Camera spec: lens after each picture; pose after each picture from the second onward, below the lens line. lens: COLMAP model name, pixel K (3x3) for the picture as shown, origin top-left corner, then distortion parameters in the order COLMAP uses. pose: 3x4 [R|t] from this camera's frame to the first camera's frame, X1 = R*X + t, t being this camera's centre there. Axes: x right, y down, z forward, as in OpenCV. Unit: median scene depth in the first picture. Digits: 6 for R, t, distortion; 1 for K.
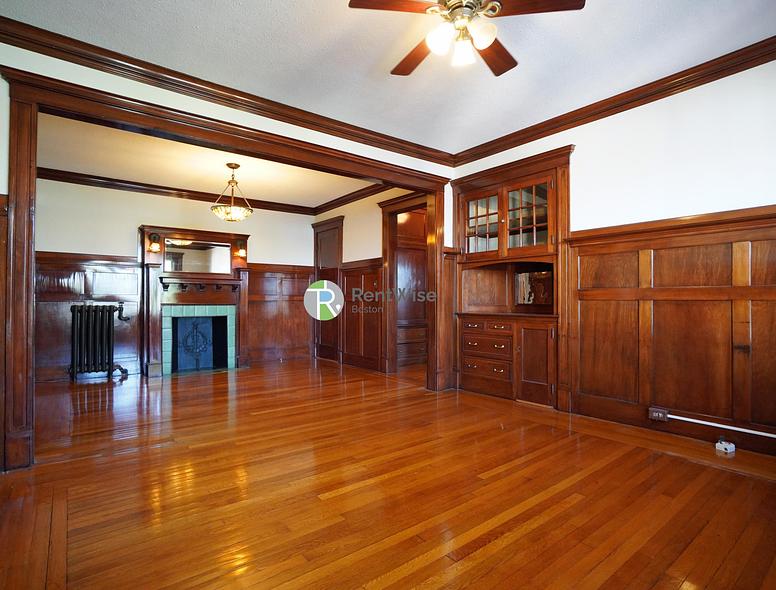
lens RADIAL K [[406.6, 0, 375.8], [0, 406.6, 296.9], [0, 0, 1]] dist [-0.056968, 0.024633]
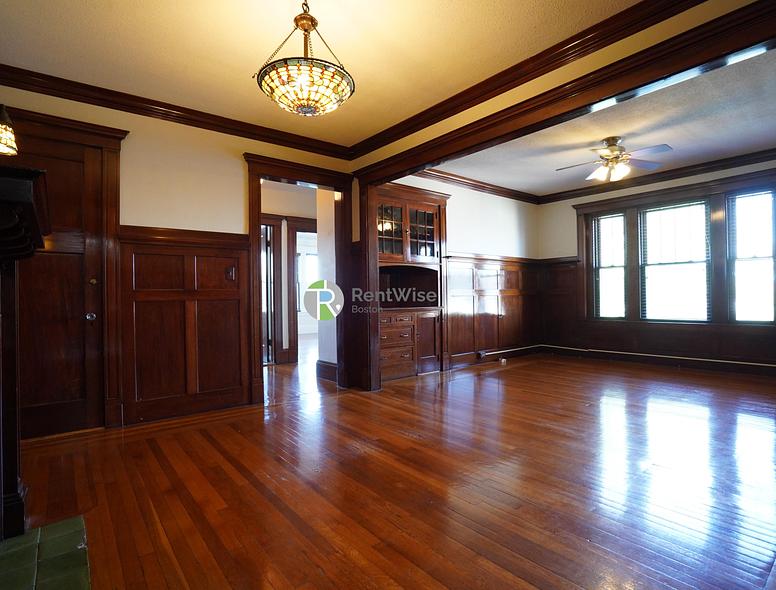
lens RADIAL K [[406.6, 0, 375.8], [0, 406.6, 296.9], [0, 0, 1]] dist [-0.056968, 0.024633]
pose [[-0.007539, 0.020456, 0.999762, -0.802931], [0.020436, 0.999585, -0.020299, 0.028689], [-0.999763, 0.020278, -0.007954, 0.985669]]
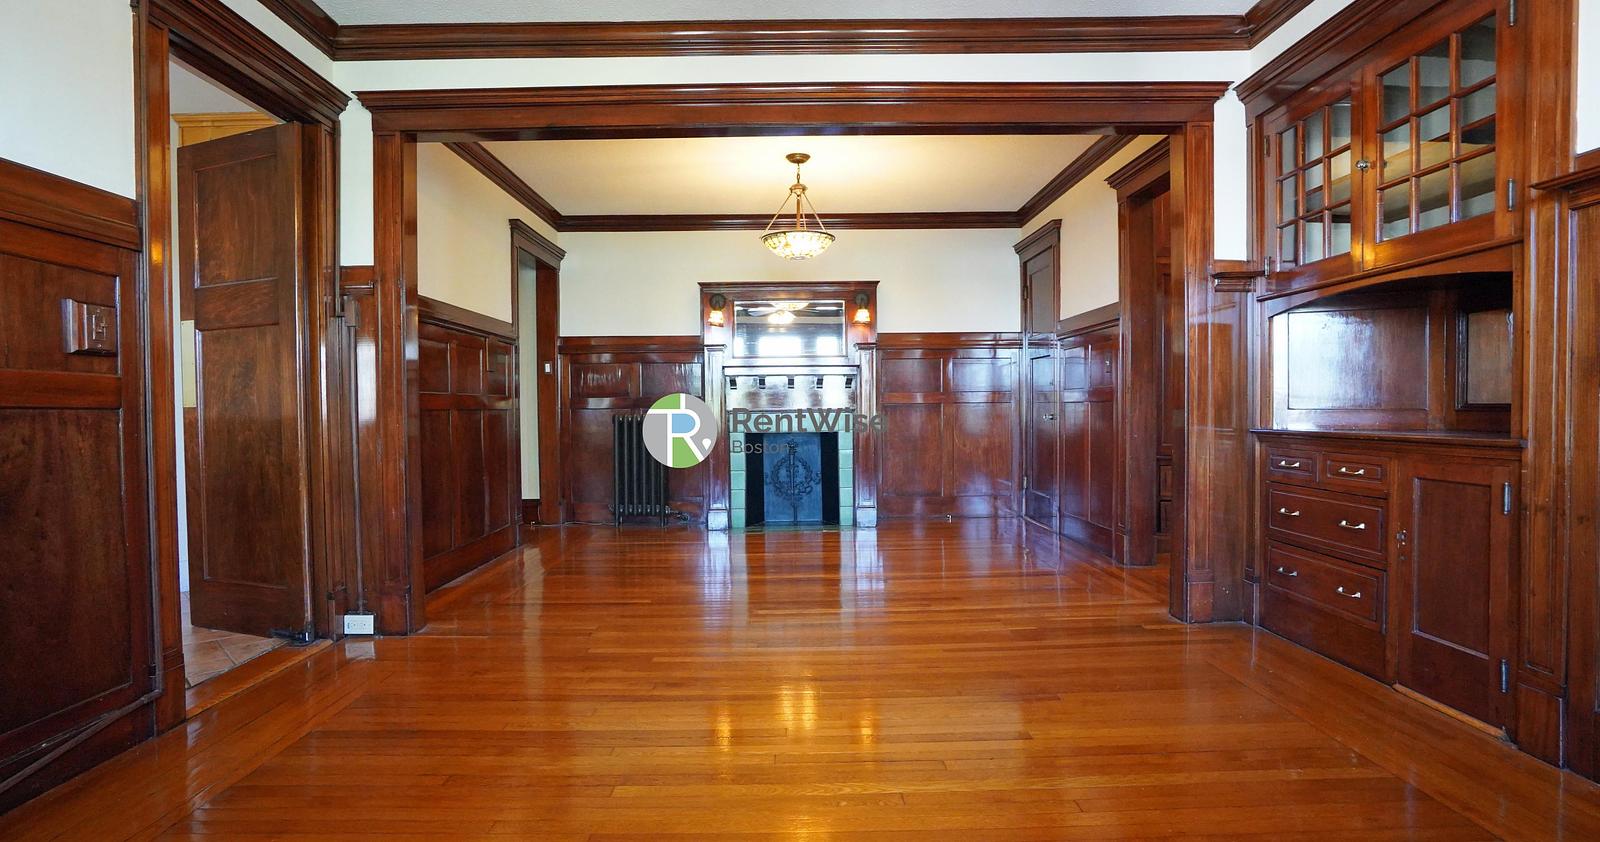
lens RADIAL K [[754.9, 0, 800.0], [0, 754.9, 421.0], [0, 0, 1]] dist [-0.066944, 0.032635]
pose [[0.802999, 0.002115, -0.595977, 0.269667], [0.017504, 0.999479, 0.027132, 0.004967], [0.595724, -0.032219, 0.802543, 0.179287]]
